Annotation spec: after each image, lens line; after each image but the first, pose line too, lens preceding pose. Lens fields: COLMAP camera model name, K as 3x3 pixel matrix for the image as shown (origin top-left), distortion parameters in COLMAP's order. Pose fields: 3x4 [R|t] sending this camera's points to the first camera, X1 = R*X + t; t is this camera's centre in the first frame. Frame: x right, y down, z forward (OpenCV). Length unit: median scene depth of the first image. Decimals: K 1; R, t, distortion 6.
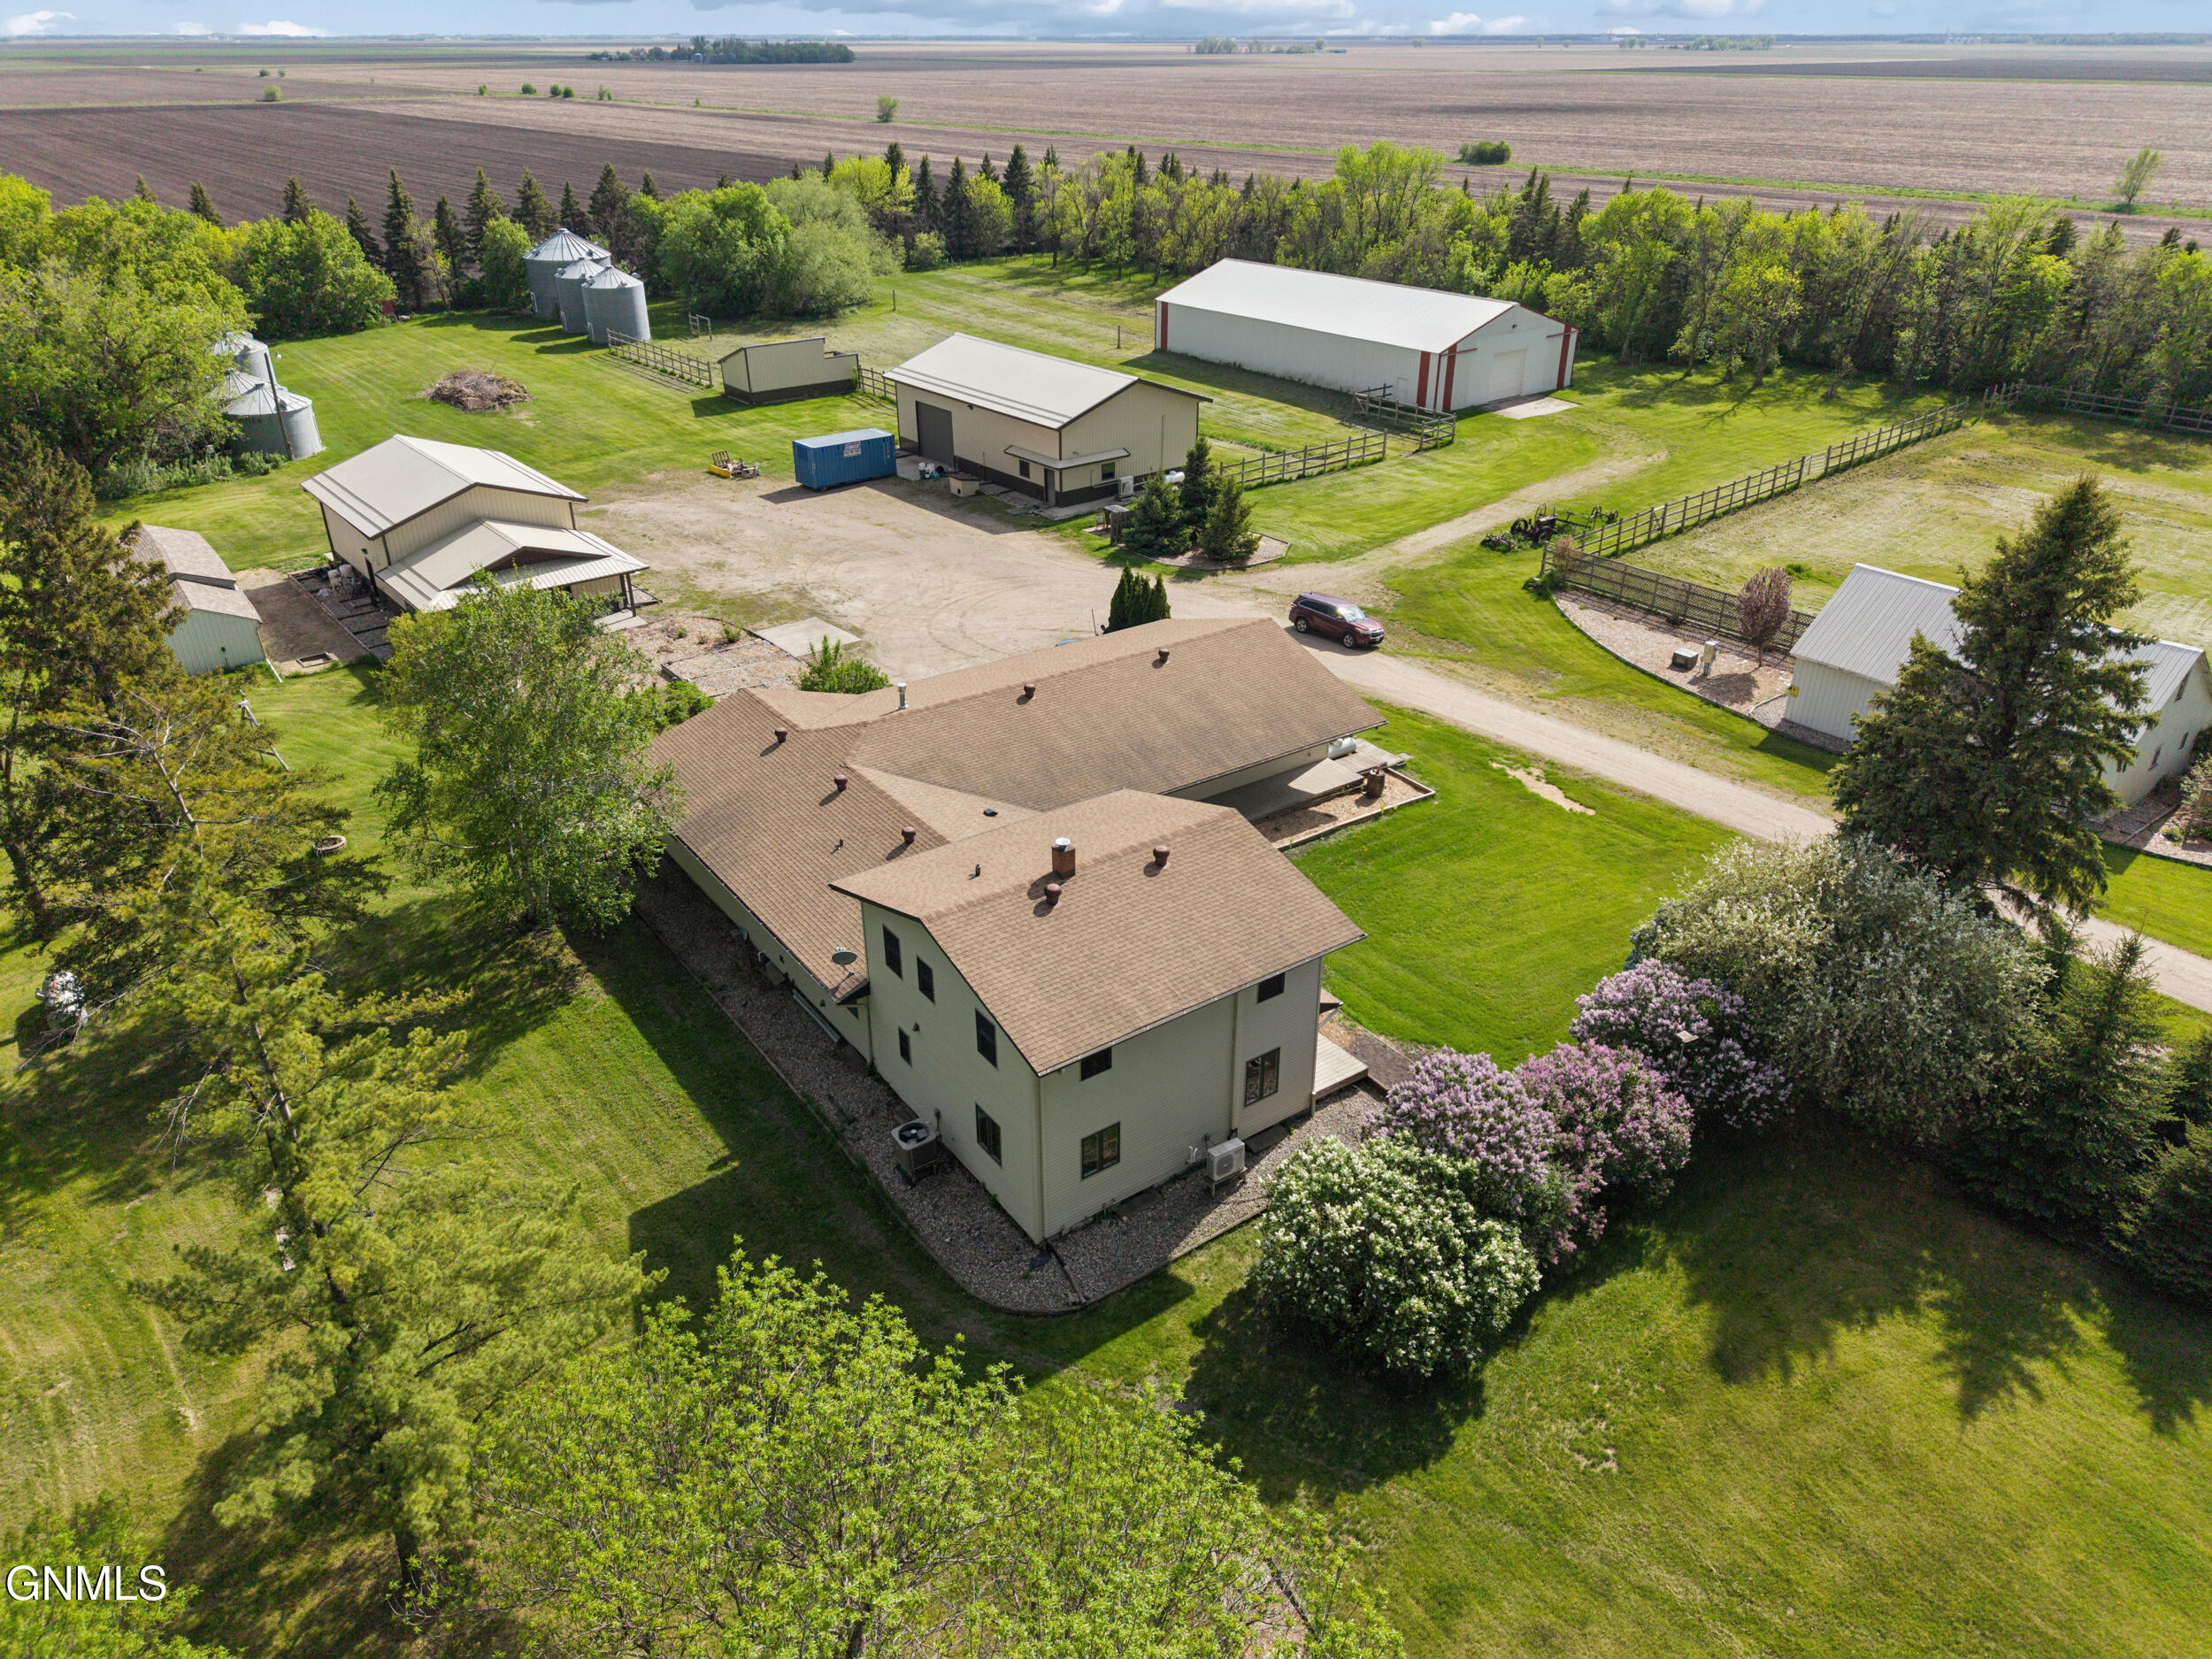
lens RADIAL K [[1506.4, 0, 1106.0], [0, 1506.4, 829.5], [0, 0, 1]] dist [0.024470, -0.003955]
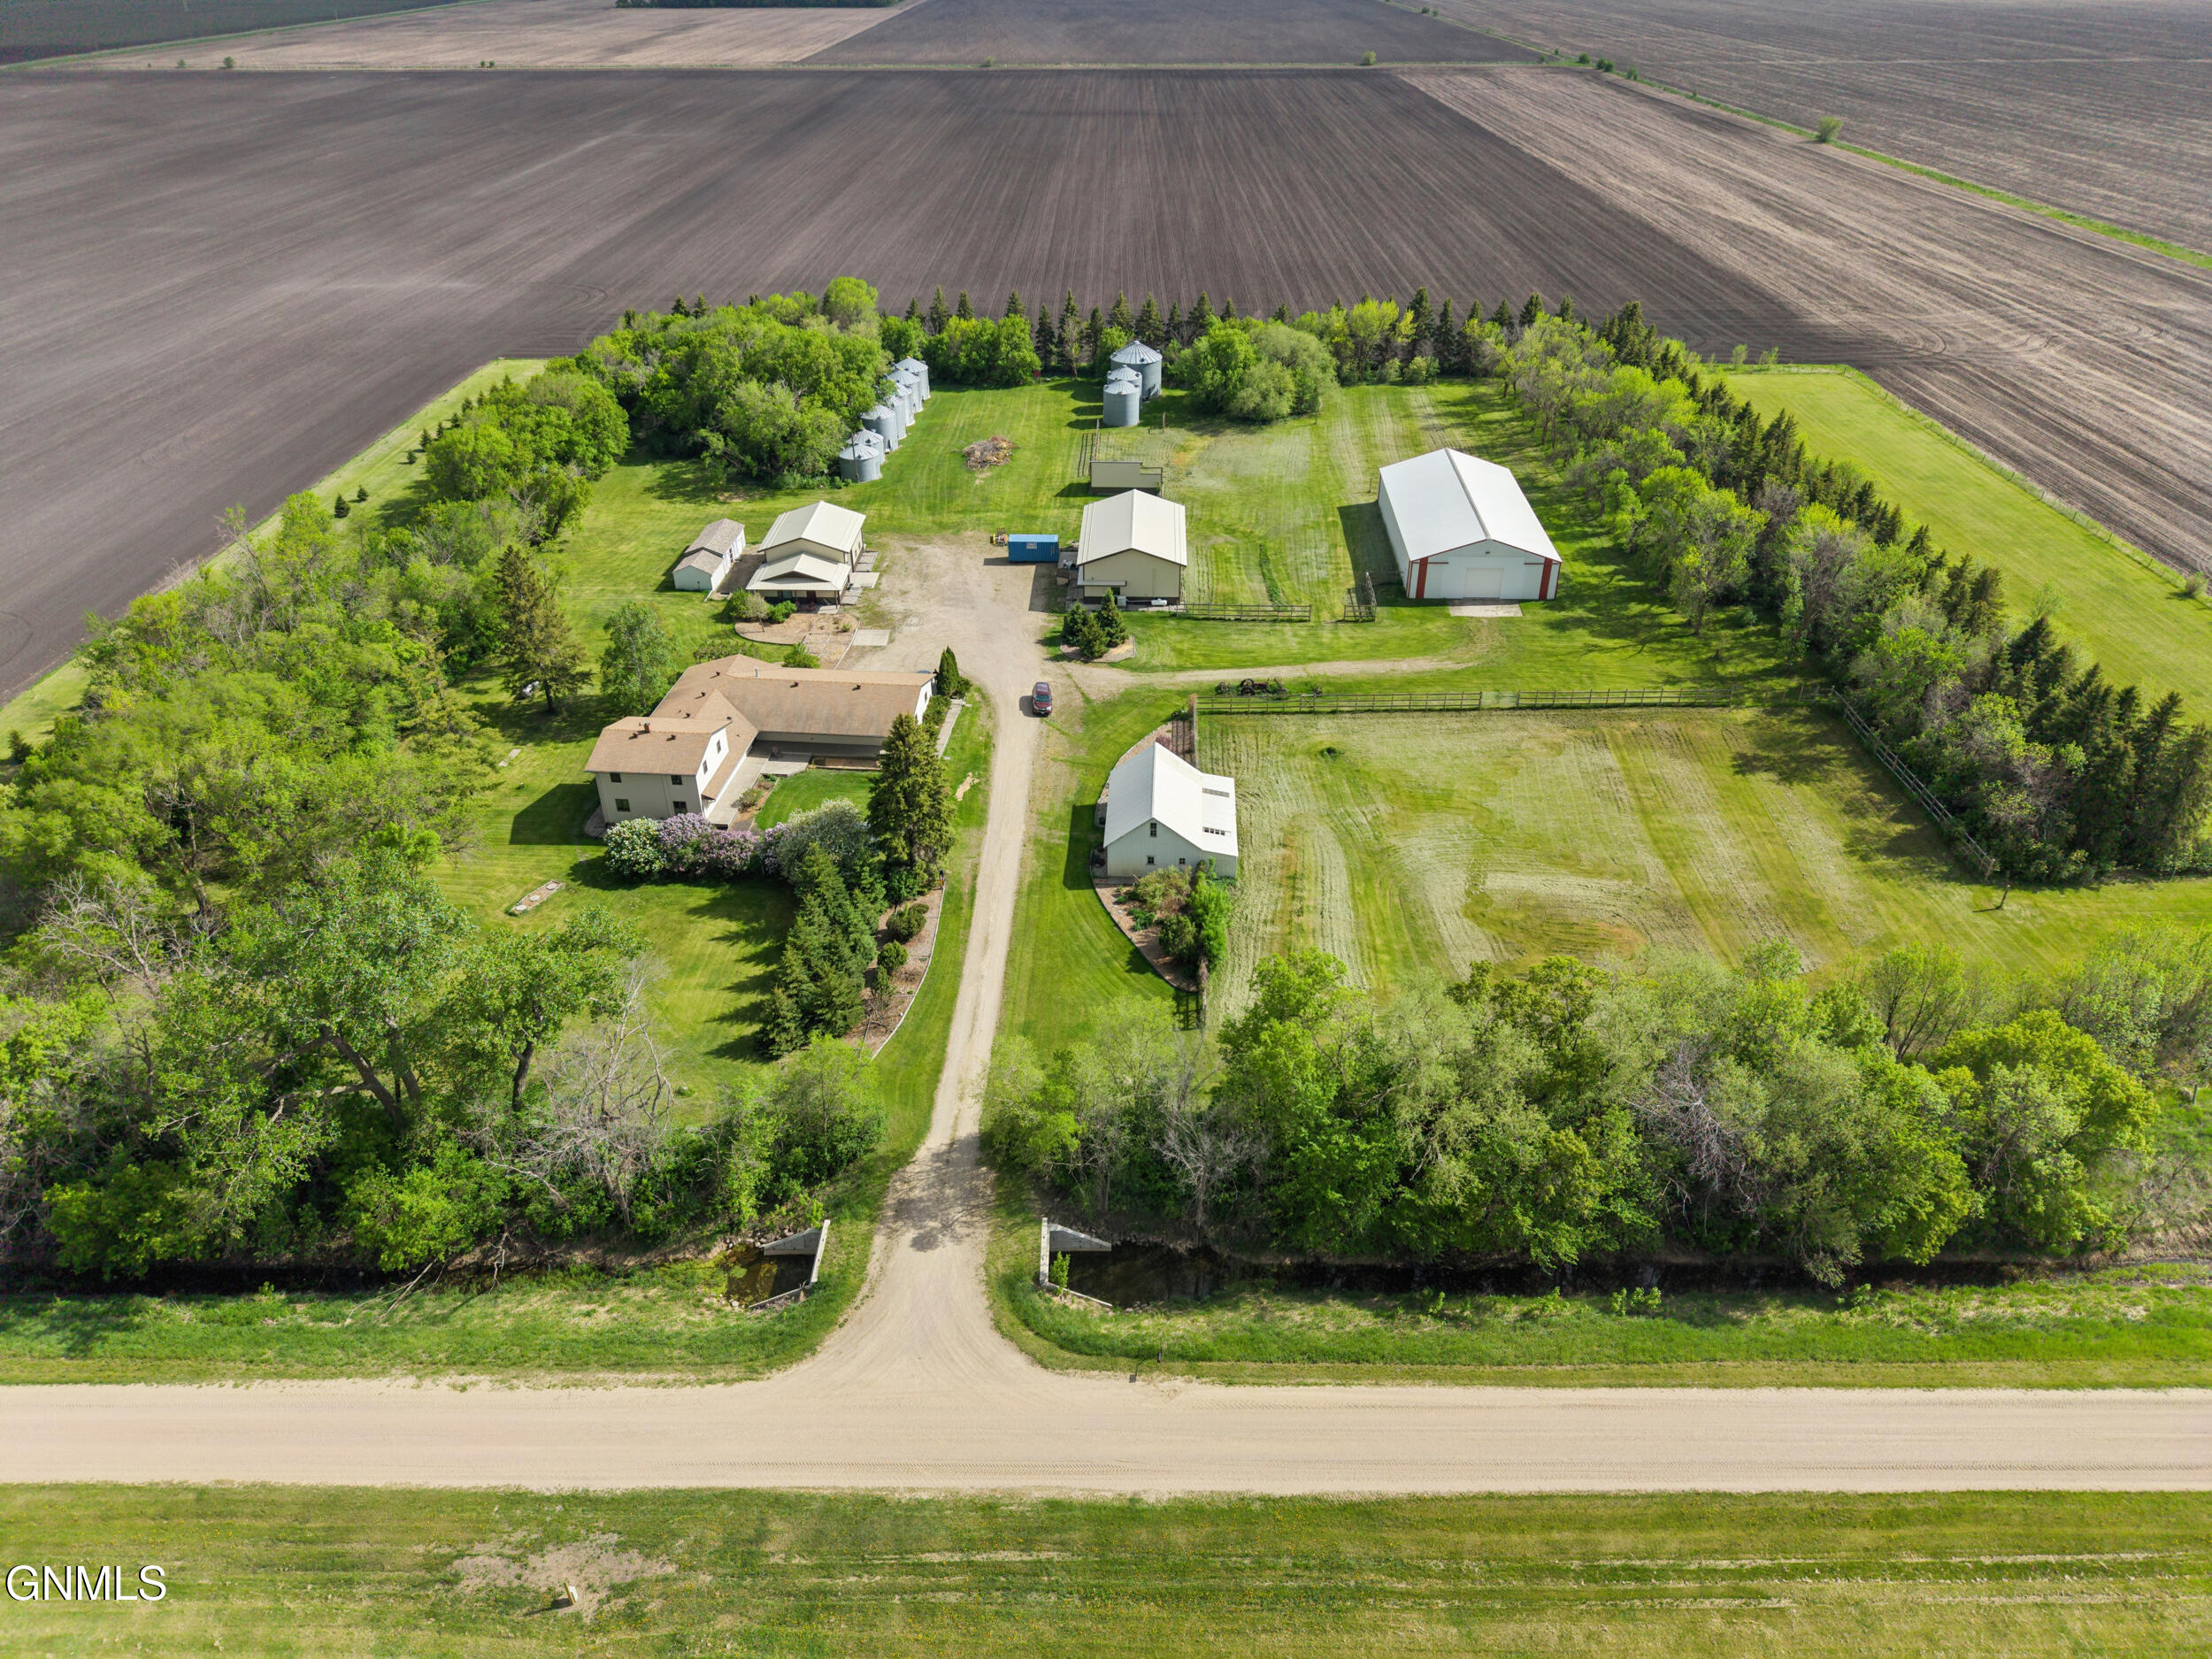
lens RADIAL K [[1506.4, 0, 1106.0], [0, 1506.4, 829.5], [0, 0, 1]] dist [0.024470, -0.003955]
pose [[0.767722, 0.332951, -0.547491, 0.993429], [-0.299891, 0.941755, 0.152196, -0.218543], [0.566276, 0.047343, 0.822855, -0.453984]]
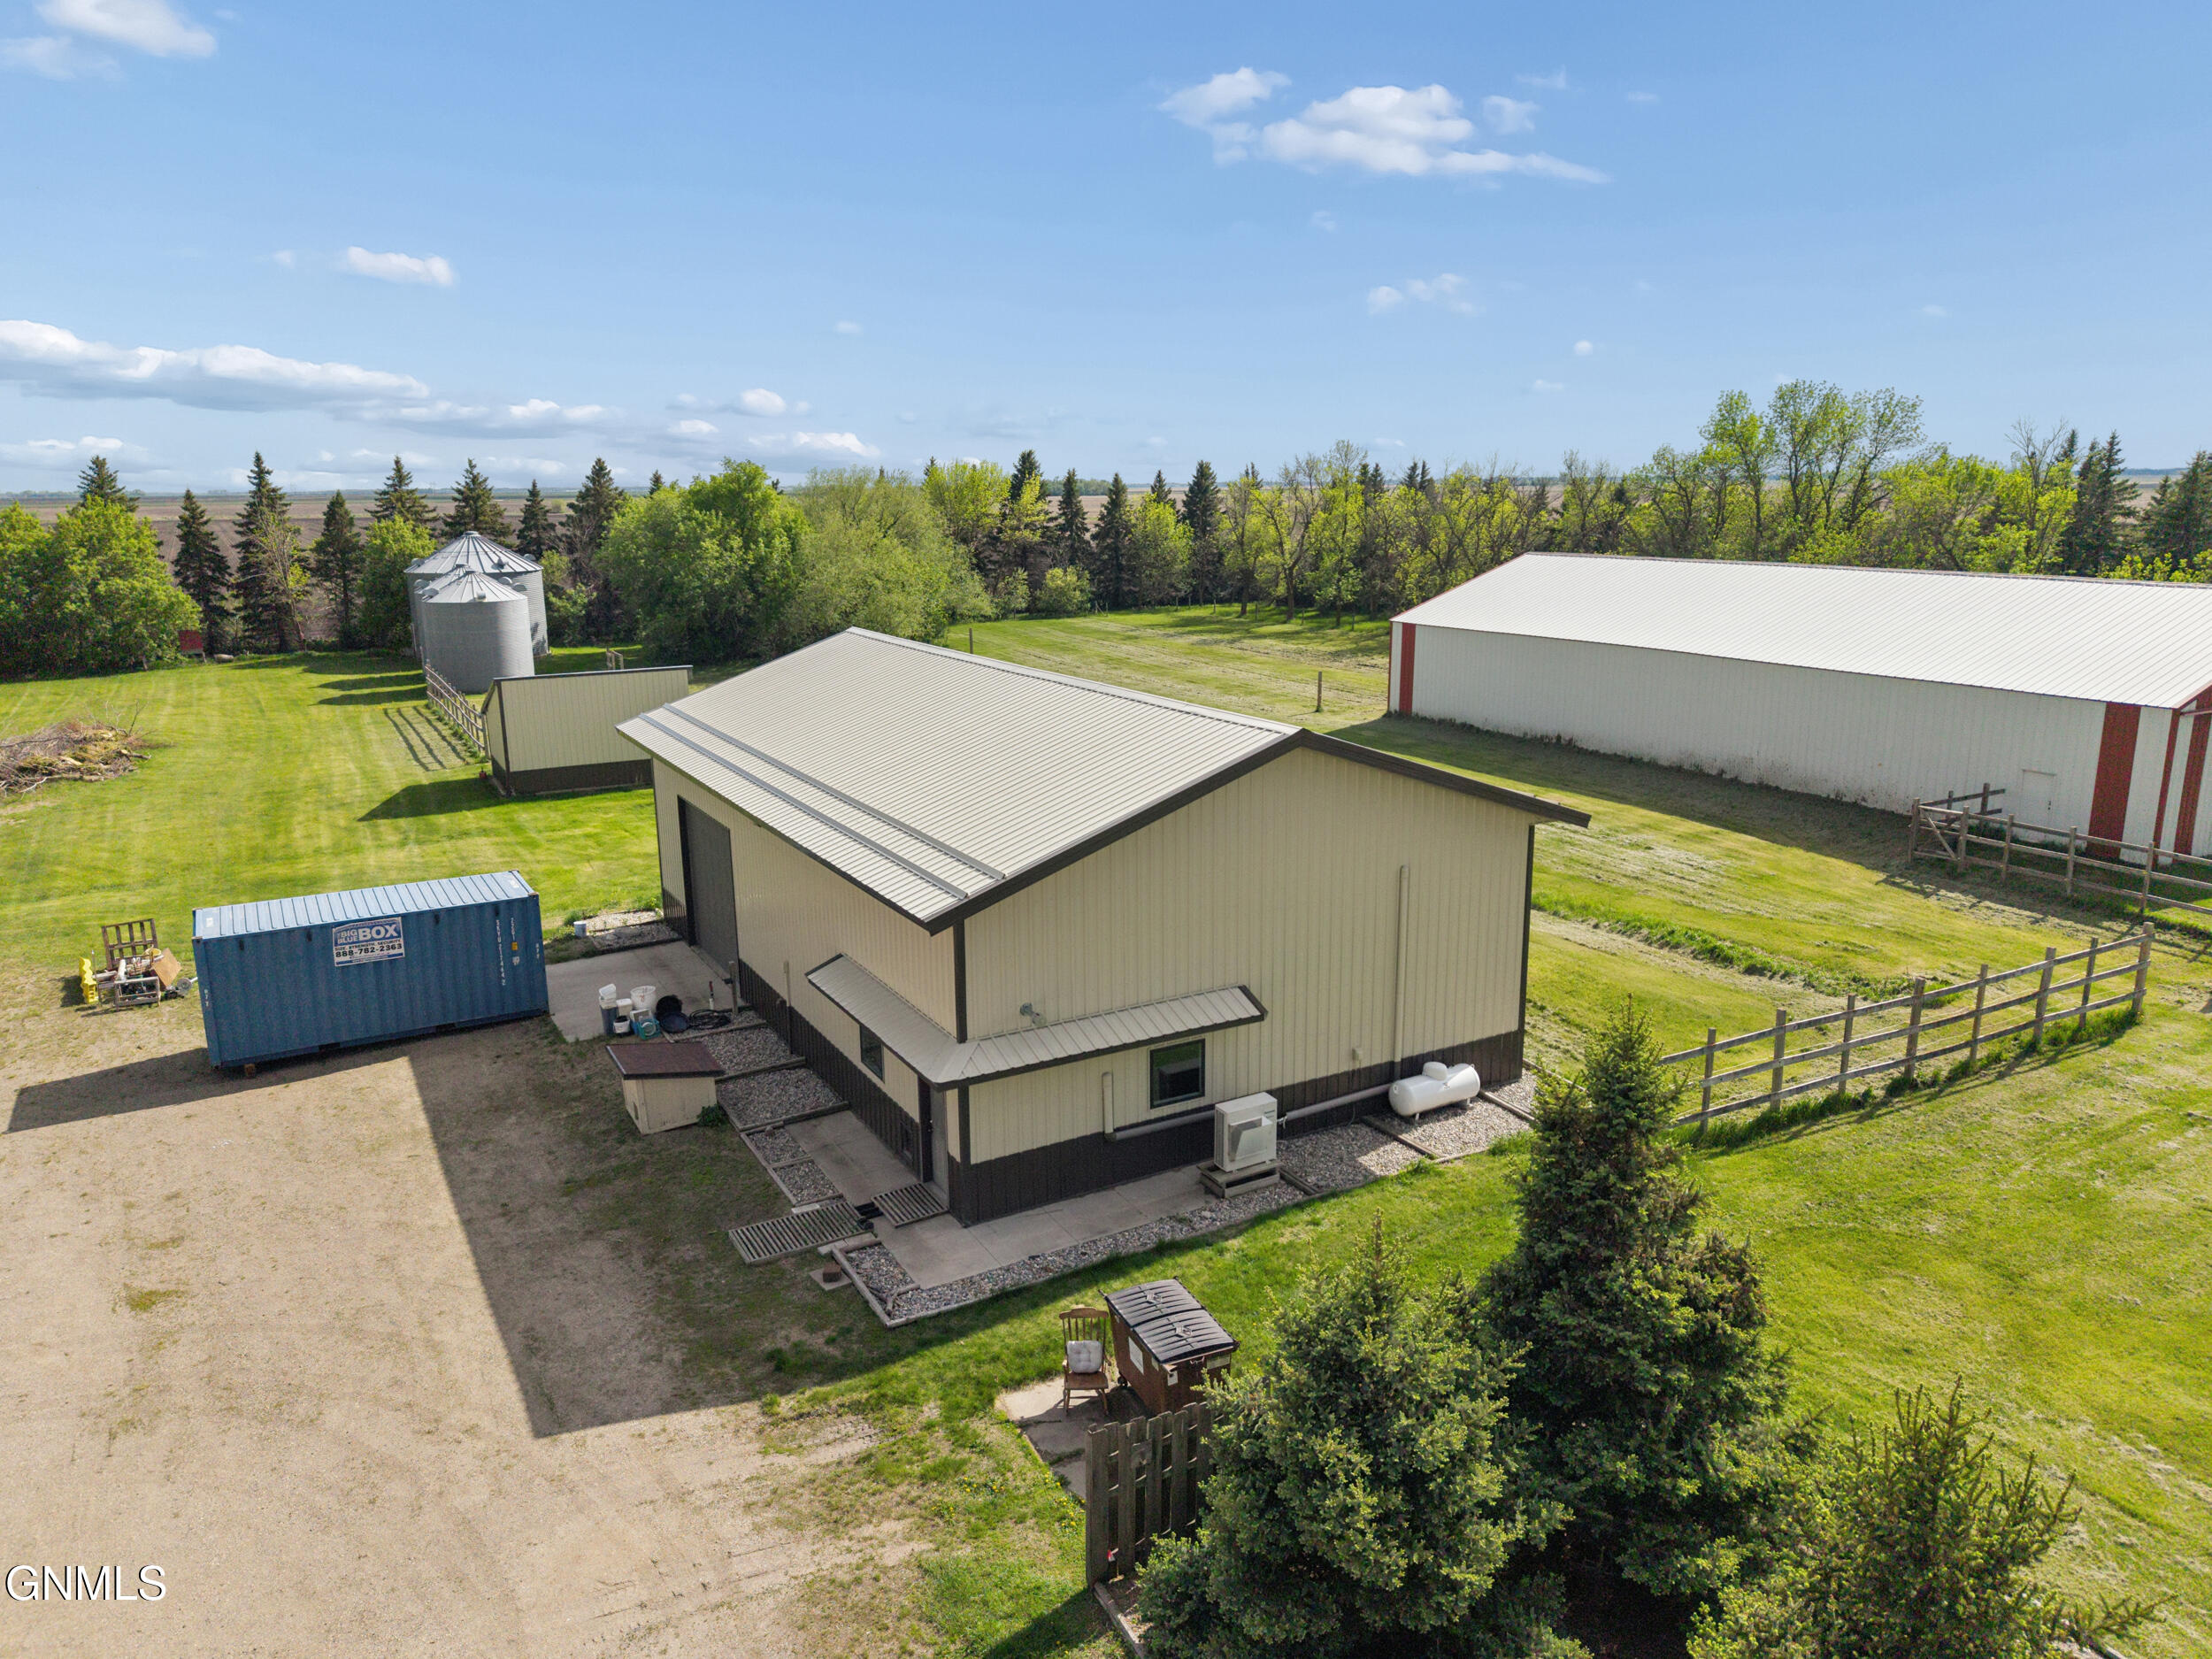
lens RADIAL K [[1506.4, 0, 1106.0], [0, 1506.4, 829.5], [0, 0, 1]] dist [0.024470, -0.003955]
pose [[0.987265, 0.029475, -0.156331, 0.025677], [-0.068324, 0.966001, -0.249349, -0.194633], [0.143666, 0.256854, 0.955712, 0.679913]]
